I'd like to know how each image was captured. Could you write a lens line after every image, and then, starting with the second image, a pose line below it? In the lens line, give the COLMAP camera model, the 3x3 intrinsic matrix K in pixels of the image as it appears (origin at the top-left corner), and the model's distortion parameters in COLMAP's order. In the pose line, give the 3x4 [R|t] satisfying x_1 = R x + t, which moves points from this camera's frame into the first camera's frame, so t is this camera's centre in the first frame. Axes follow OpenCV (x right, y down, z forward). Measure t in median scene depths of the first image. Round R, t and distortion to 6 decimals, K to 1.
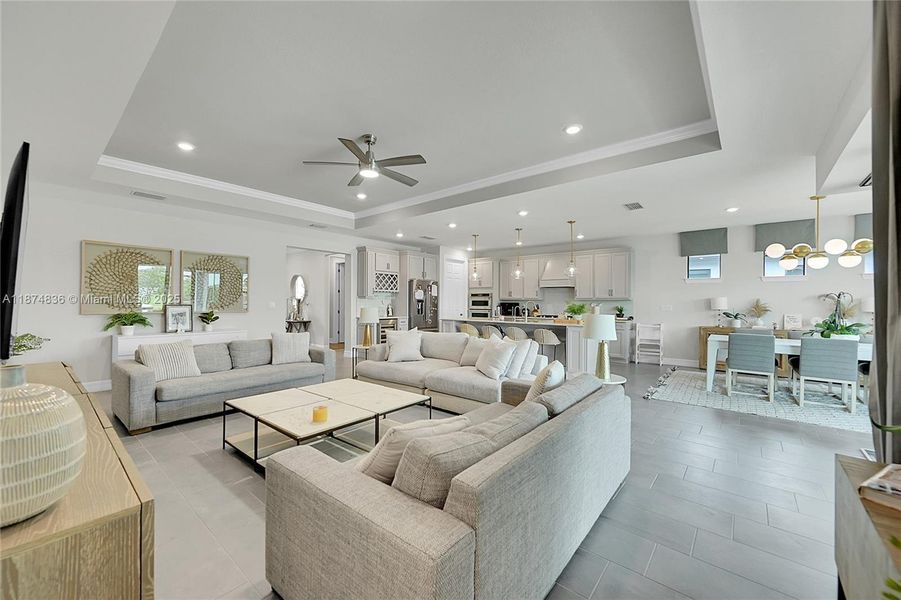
lens RADIAL K [[355.5, 0, 447.1], [0, 355.5, 301.0], [0, 0, 1]] dist [0.003330, 0.000170]
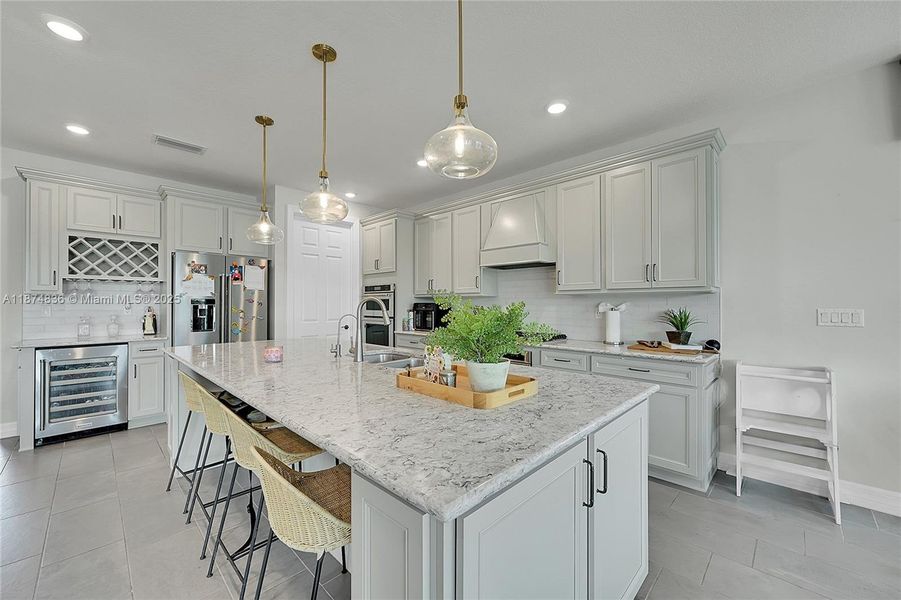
lens RADIAL K [[355.5, 0, 449.8], [0, 355.5, 300.5], [0, 0, 1]] dist [0.003330, 0.000170]
pose [[0.997250, -0.008873, -0.073583, 0.256278], [0.008564, 0.999953, -0.004512, 0.003847], [0.073620, 0.003869, 0.997279, 0.565555]]
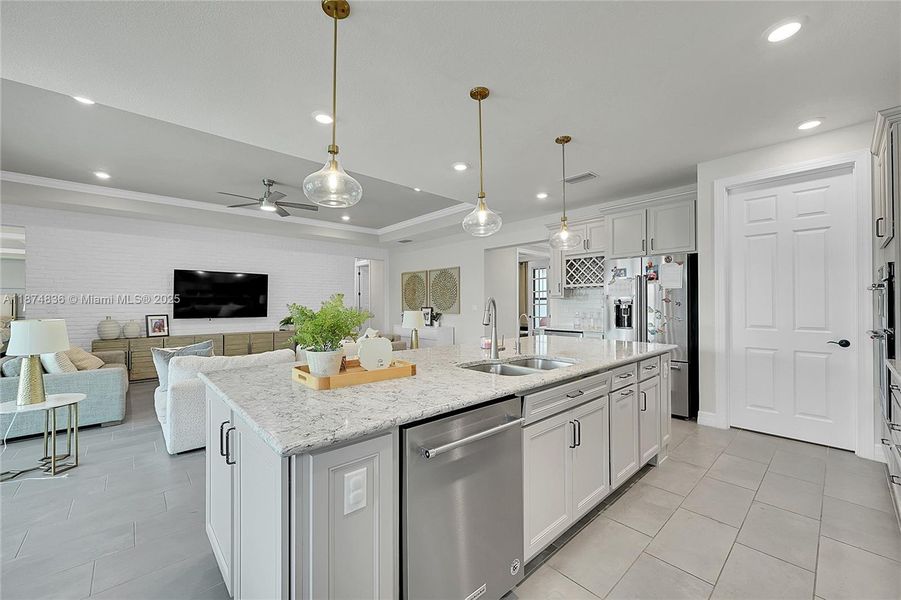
lens RADIAL K [[355.5, 0, 447.7], [0, 355.5, 300.7], [0, 0, 1]] dist [0.003330, 0.000170]
pose [[-0.124862, -0.014565, -0.992067, 0.433609], [0.008258, 0.999842, -0.015718, 0.004933], [0.992140, -0.010155, -0.124723, 0.797966]]
